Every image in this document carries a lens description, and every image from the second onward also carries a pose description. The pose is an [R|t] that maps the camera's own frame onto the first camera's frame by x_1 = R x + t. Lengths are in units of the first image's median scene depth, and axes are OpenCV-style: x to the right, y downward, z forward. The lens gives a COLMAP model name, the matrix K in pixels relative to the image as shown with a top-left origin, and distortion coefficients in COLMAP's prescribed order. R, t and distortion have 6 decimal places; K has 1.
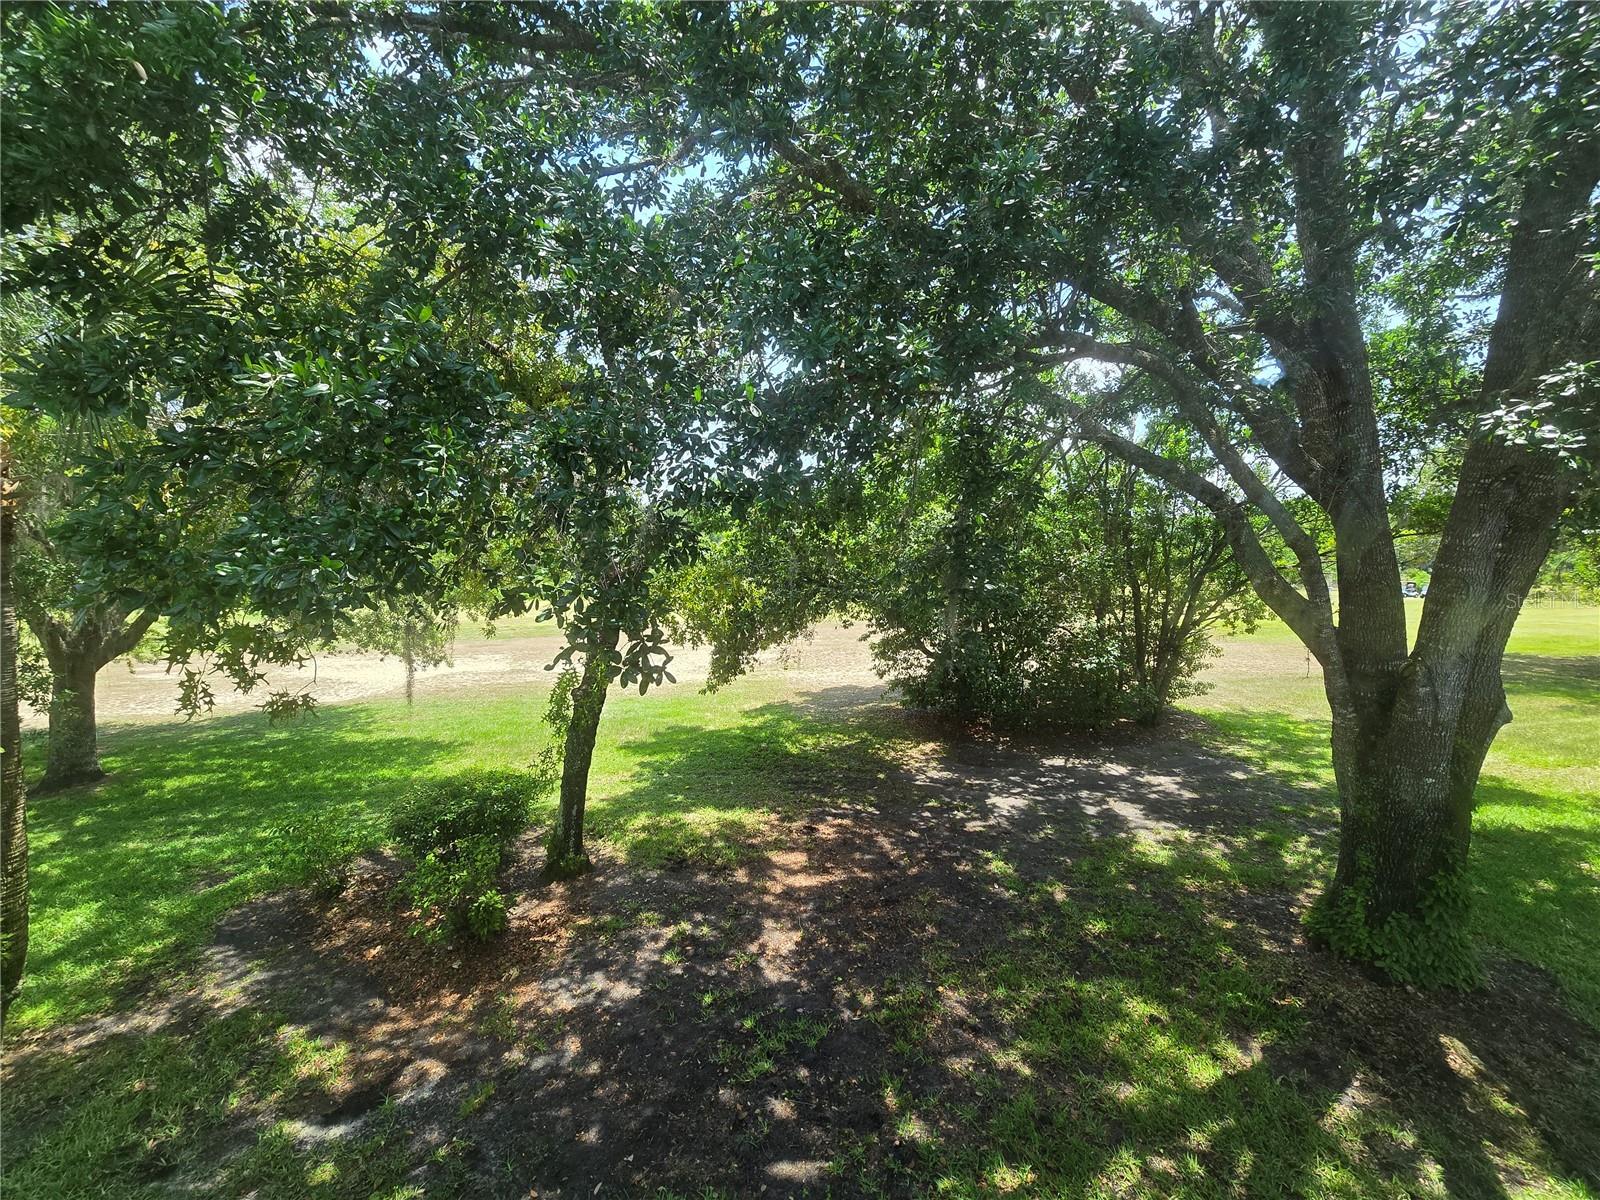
lens RADIAL K [[659.1, 0, 804.8], [0, 659.1, 588.5], [0, 0, 1]] dist [-0.002292, 0.000536]
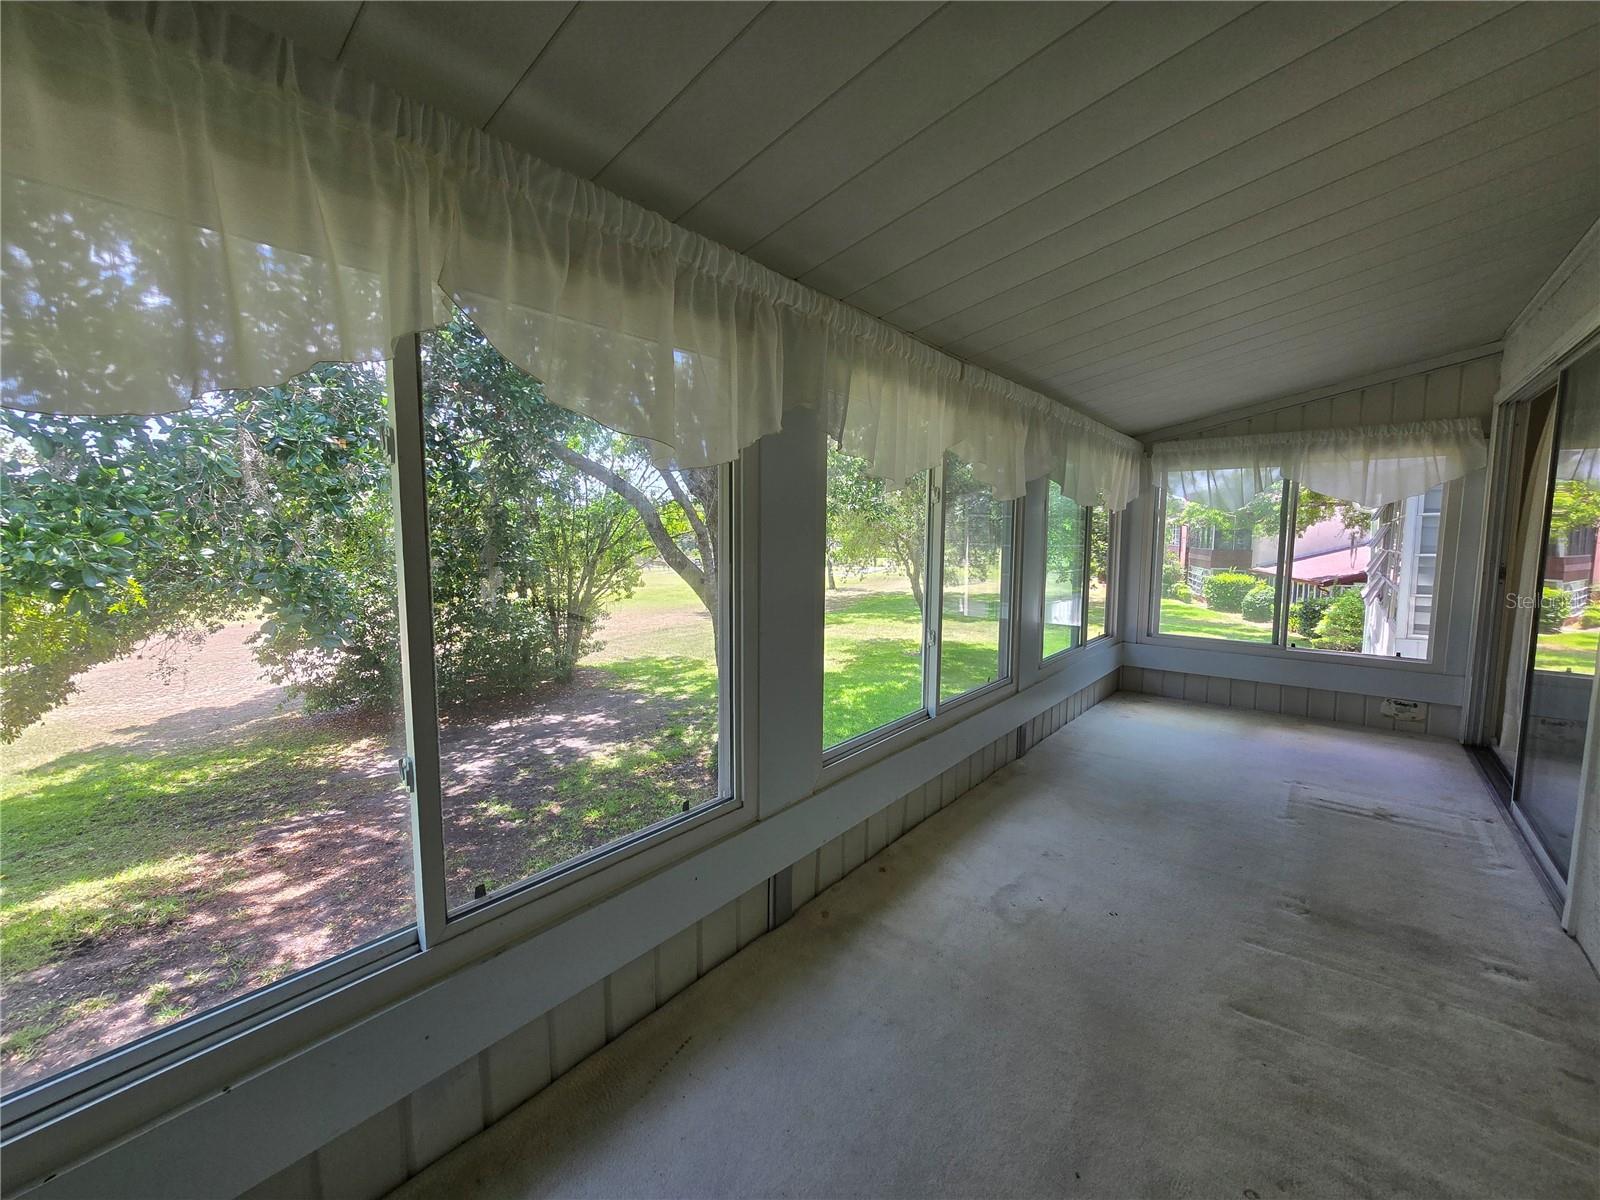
lens RADIAL K [[659.1, 0, 804.8], [0, 659.1, 588.5], [0, 0, 1]] dist [-0.002292, 0.000536]
pose [[0.610741, -0.067060, 0.788986, -0.206289], [0.049825, 0.997687, 0.046231, 0.008832], [-0.790261, 0.011076, 0.612670, -0.106135]]
